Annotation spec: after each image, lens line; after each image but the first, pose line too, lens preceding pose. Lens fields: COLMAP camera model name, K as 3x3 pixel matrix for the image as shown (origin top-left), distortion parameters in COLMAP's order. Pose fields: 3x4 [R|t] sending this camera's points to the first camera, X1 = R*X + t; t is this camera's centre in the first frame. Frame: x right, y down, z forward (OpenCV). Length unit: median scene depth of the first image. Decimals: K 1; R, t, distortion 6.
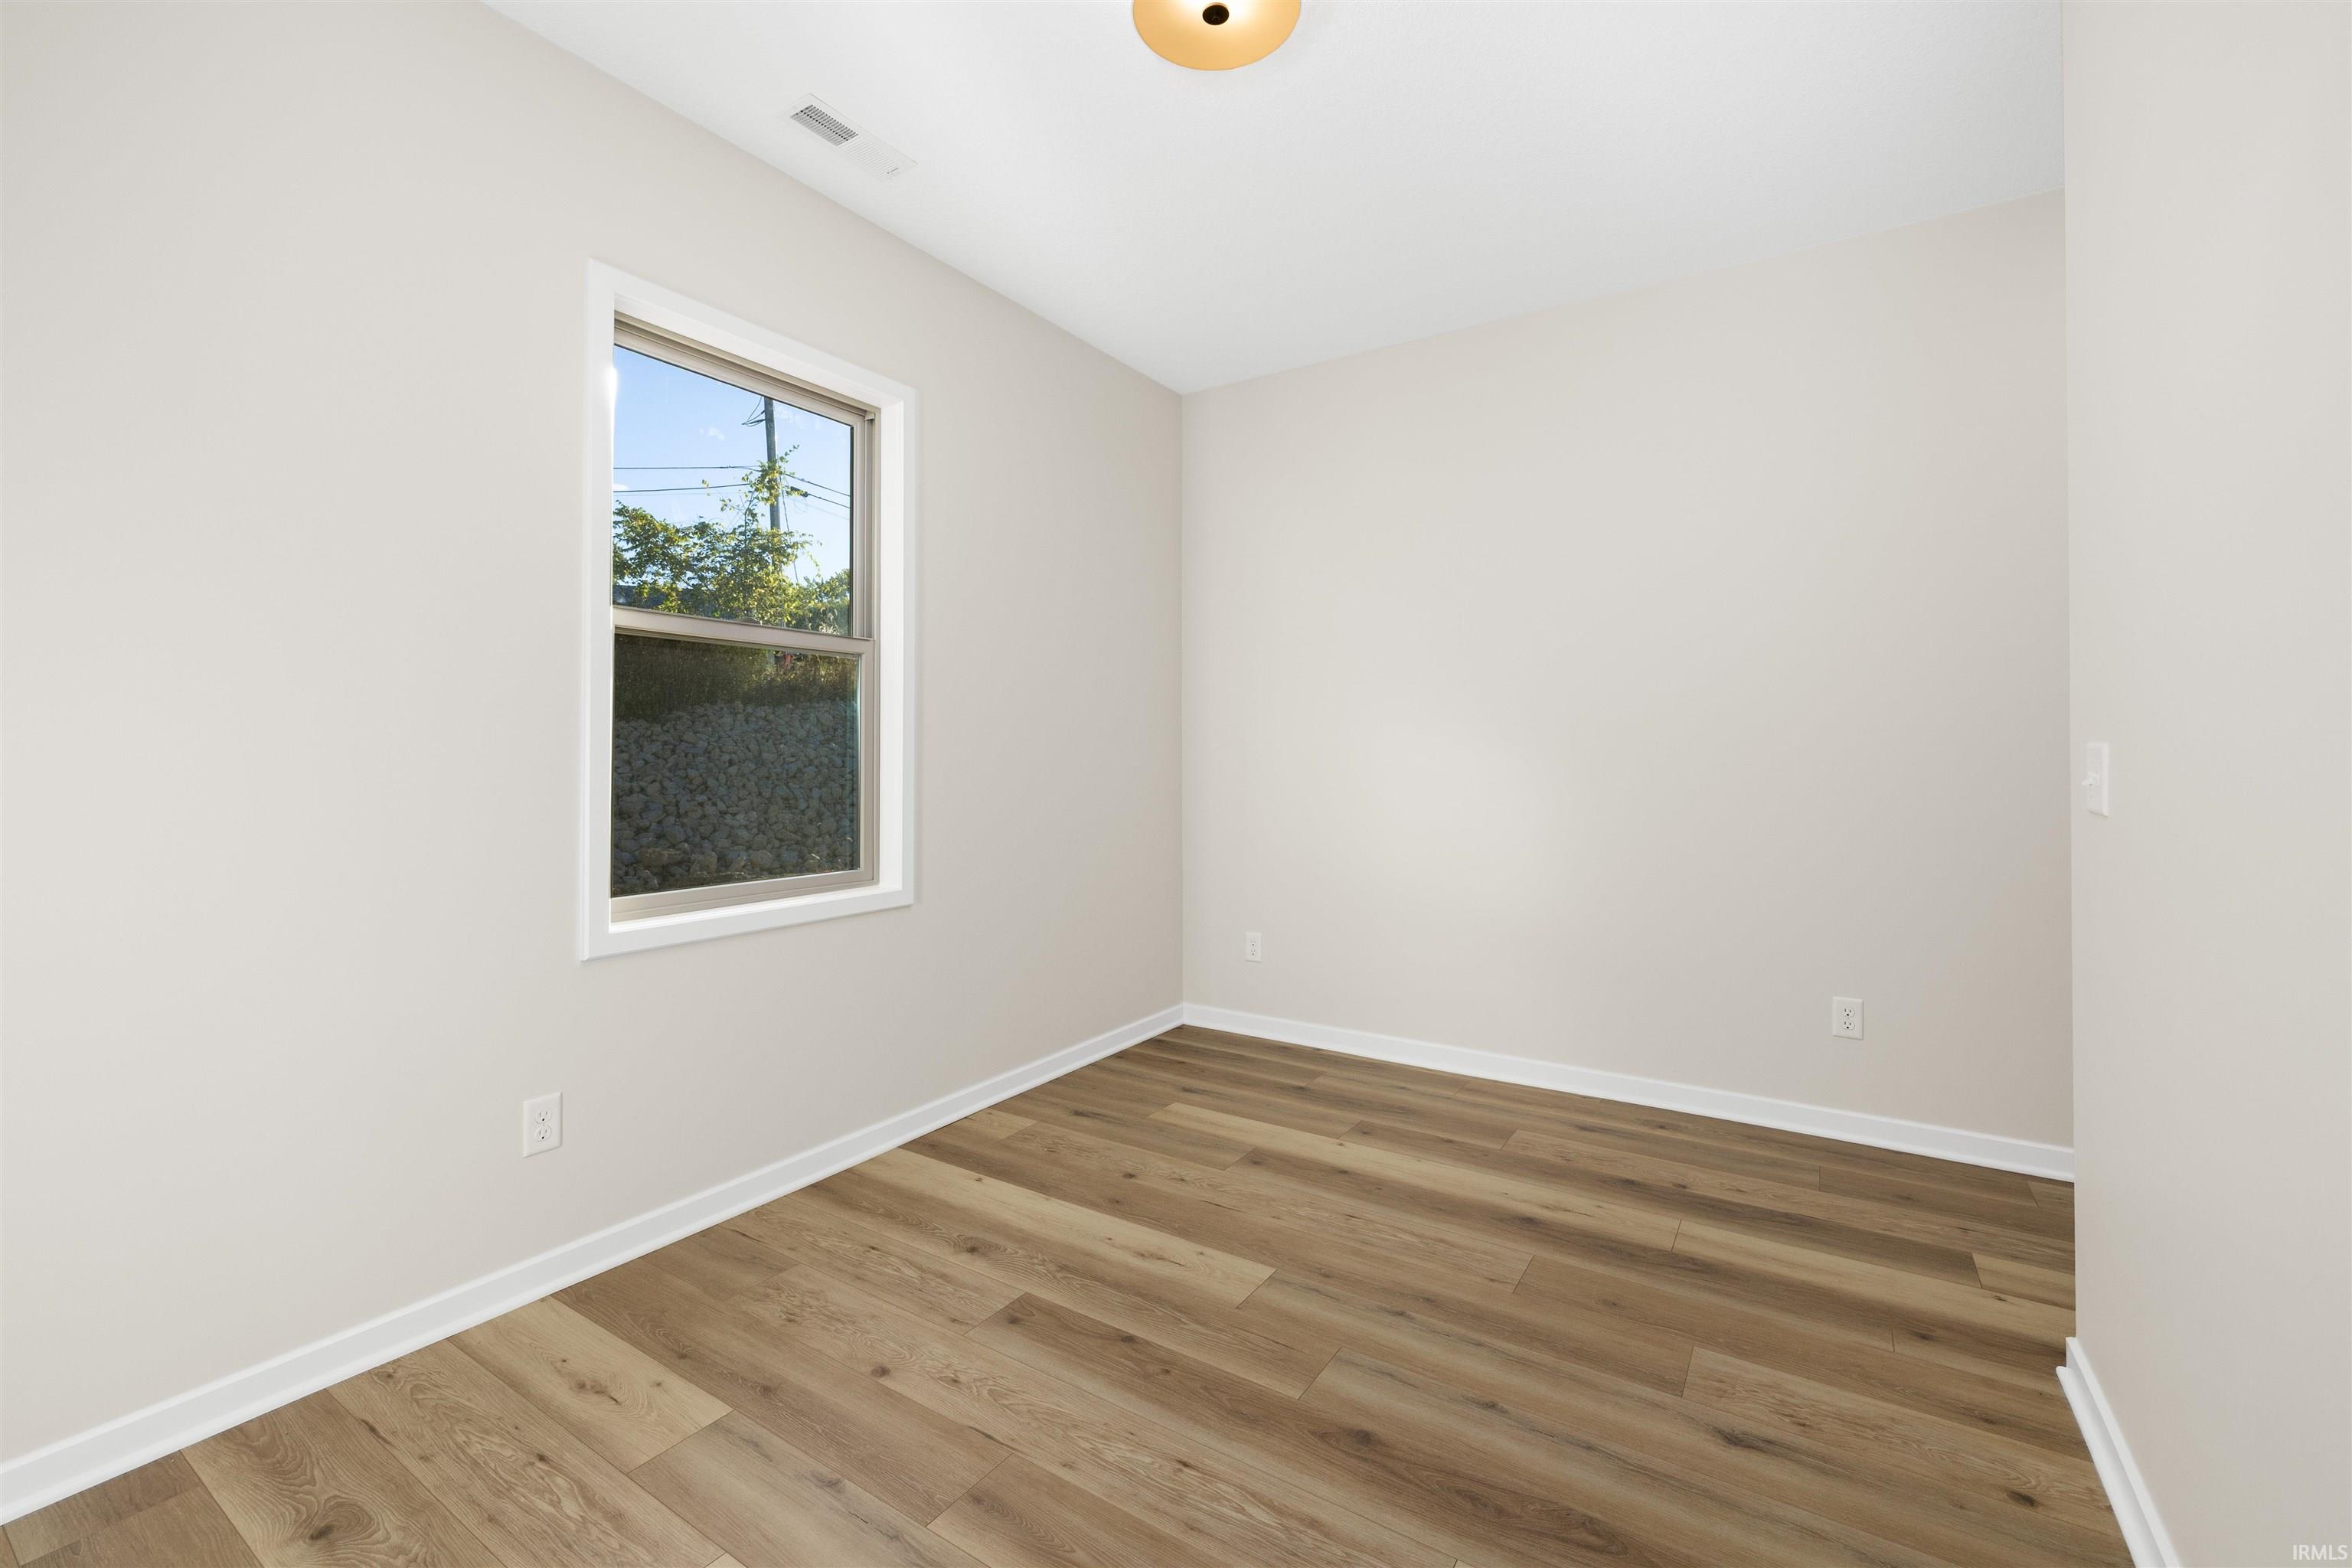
lens RADIAL K [[981.2, 0, 1160.4], [0, 981.2, 770.0], [0, 0, 1]] dist [-0.000709, -0.000017]
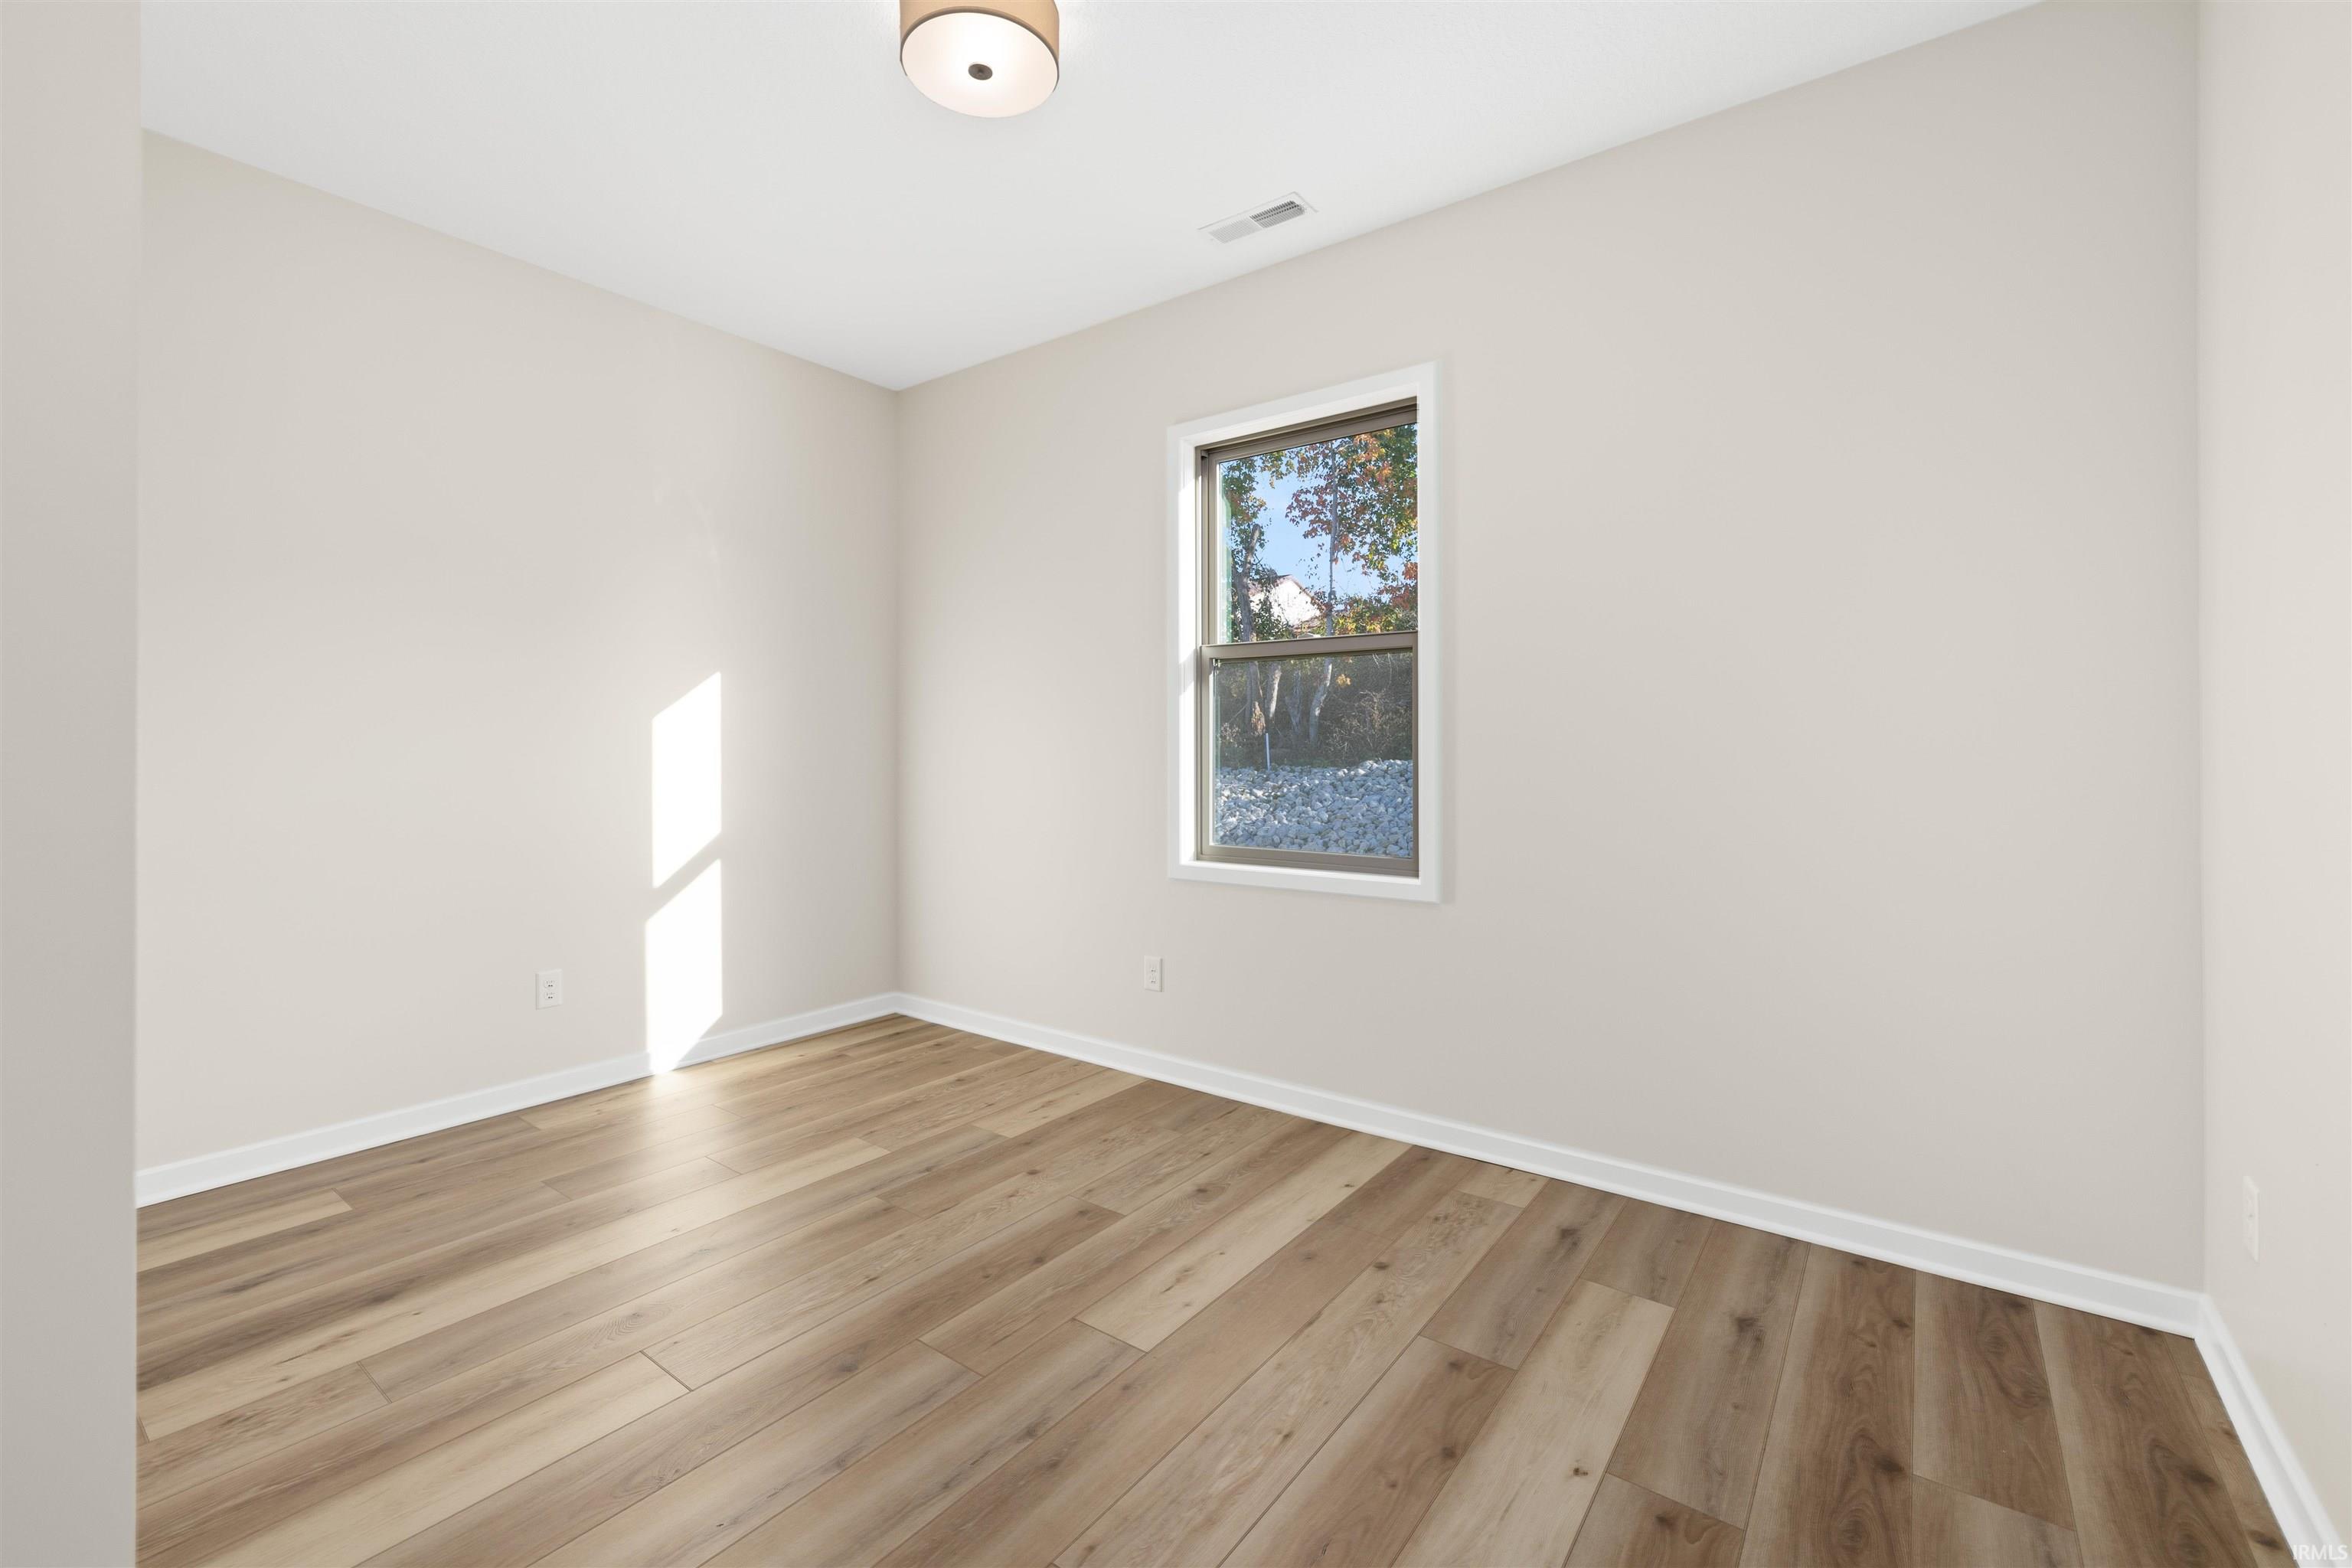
lens RADIAL K [[981.2, 0, 1160.4], [0, 981.2, 770.0], [0, 0, 1]] dist [-0.000709, -0.000017]
pose [[-0.049341, 0.022522, -0.998528, 0.912879], [-0.015065, 0.999615, 0.023290, -0.013997], [0.998668, 0.016192, -0.048983, 1.000117]]
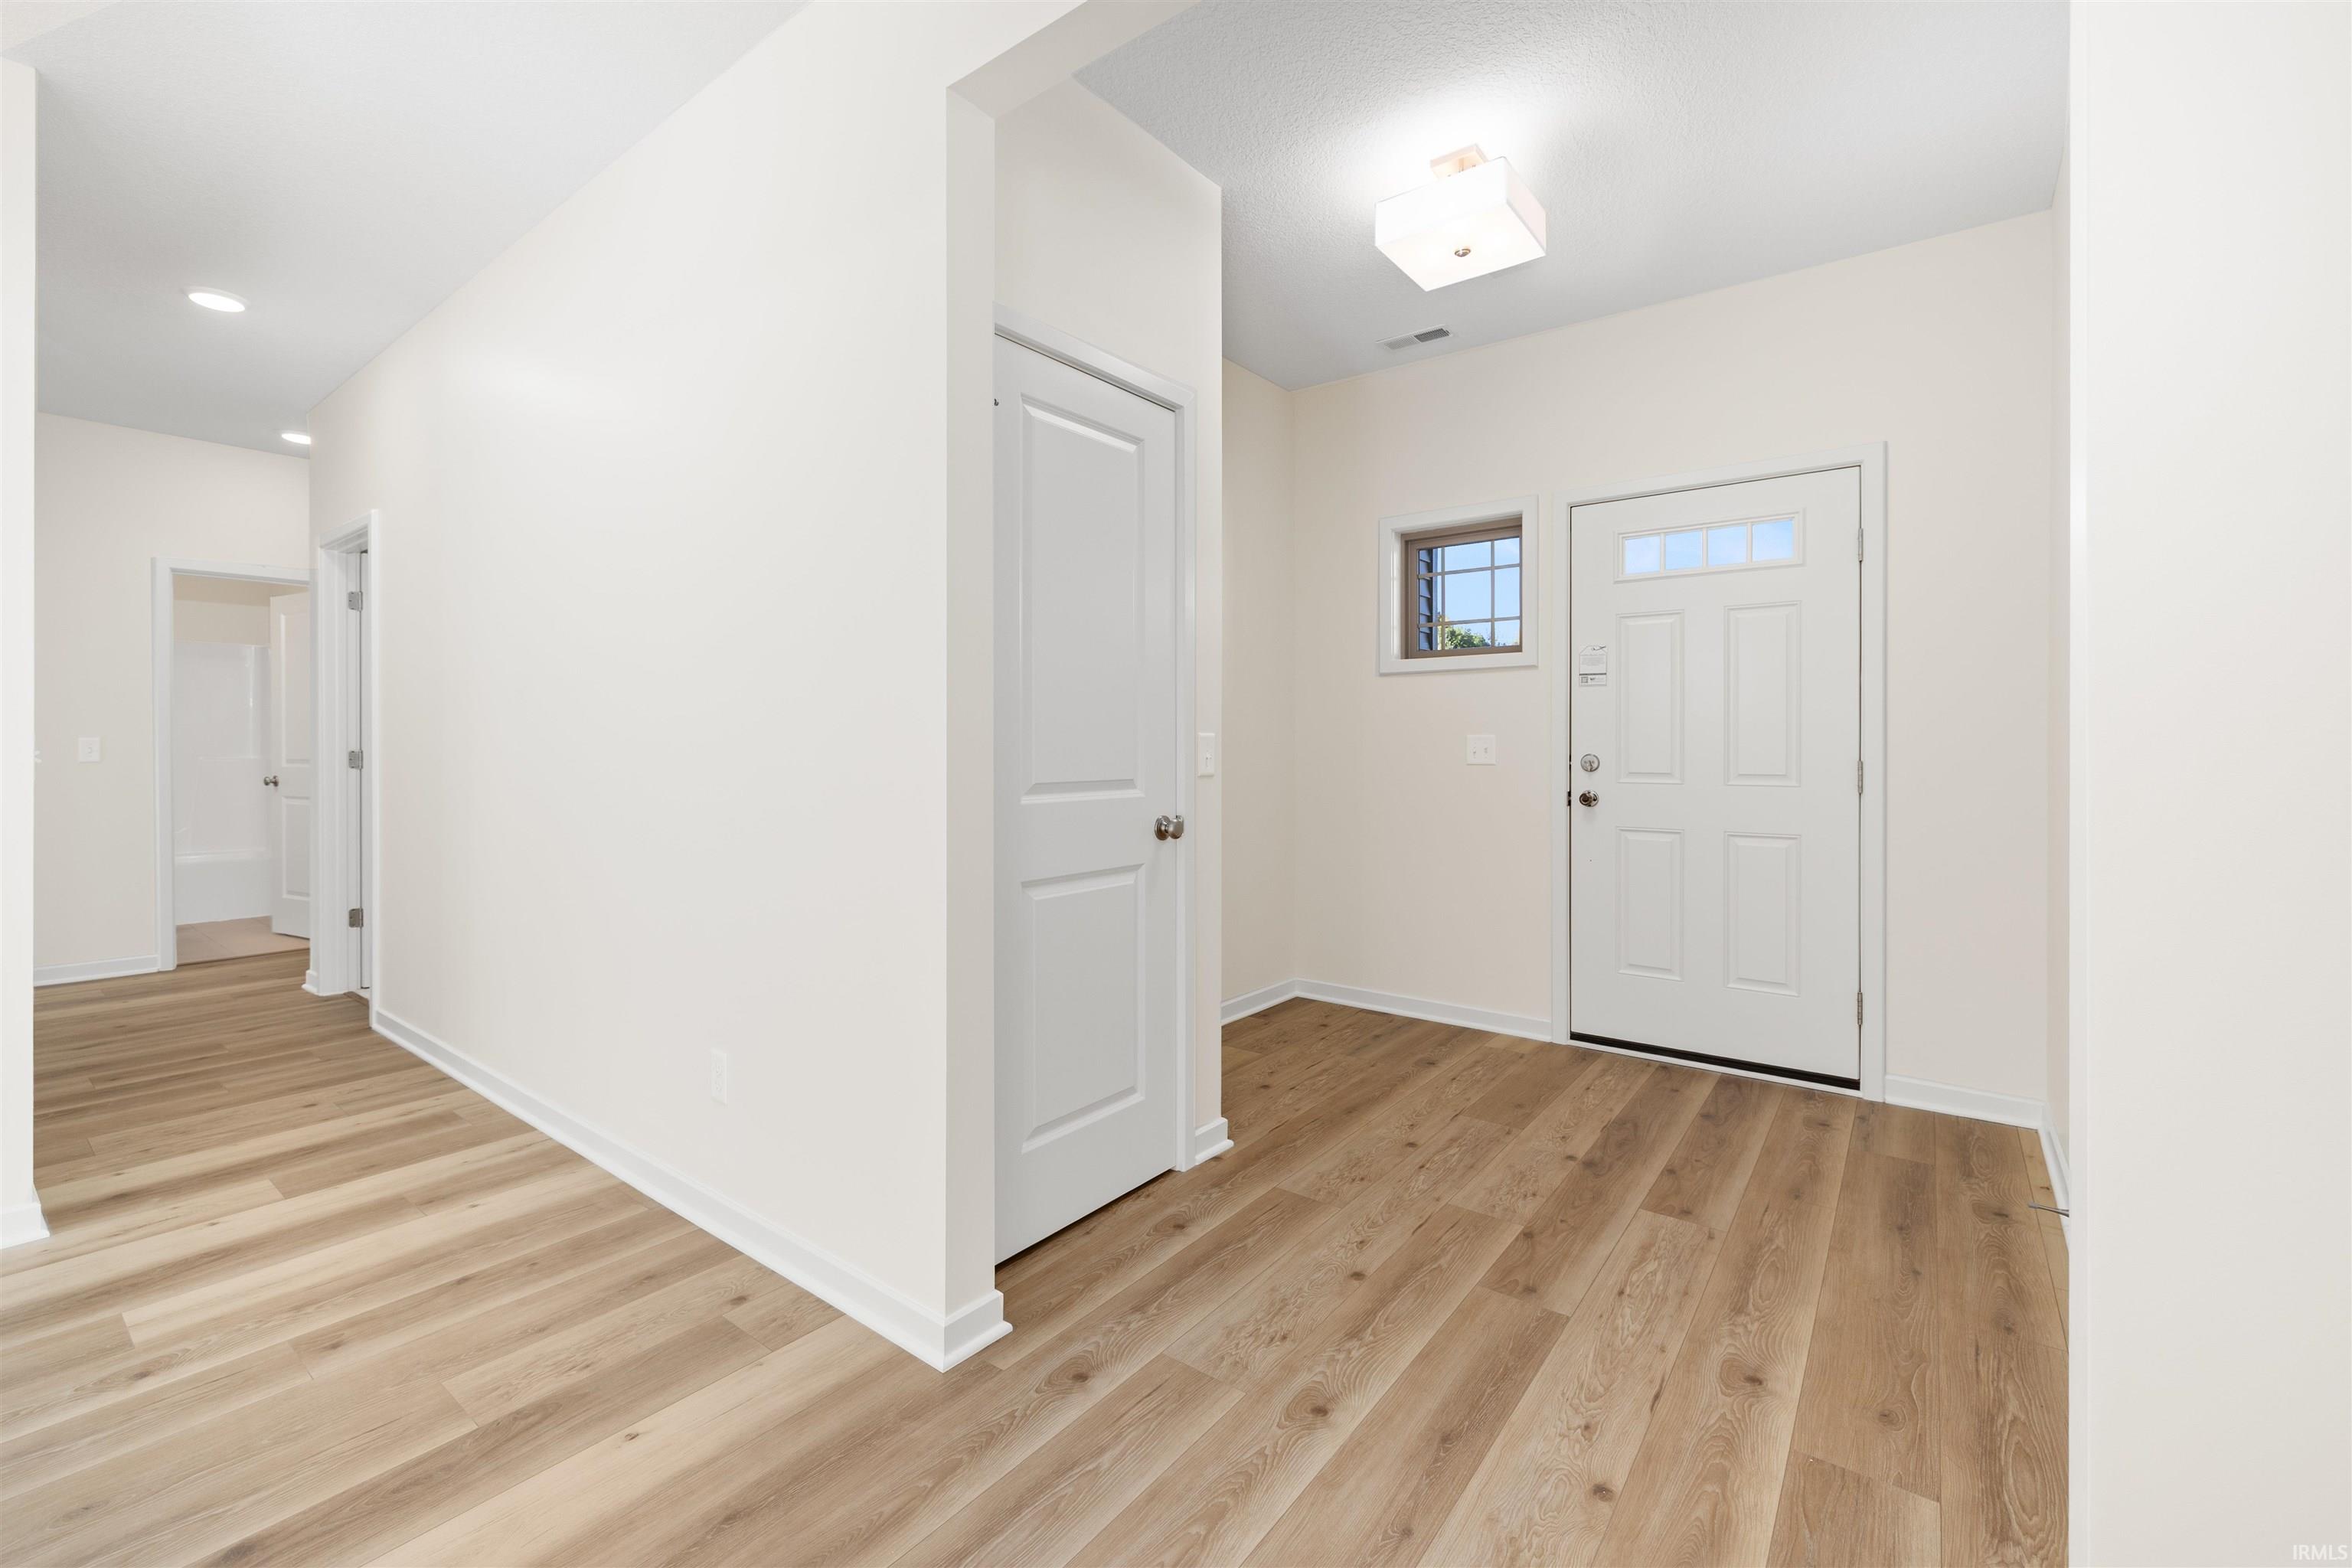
lens RADIAL K [[997.4, 0, 1170.9], [0, 997.4, 736.7], [0, 0, 1]] dist [0.000384, -0.000202]
pose [[0.063666, 0.007073, 0.997946, -1.334899], [0.008644, 0.999933, -0.007639, 0.004954], [-0.997934, 0.009113, 0.063600, 1.026324]]
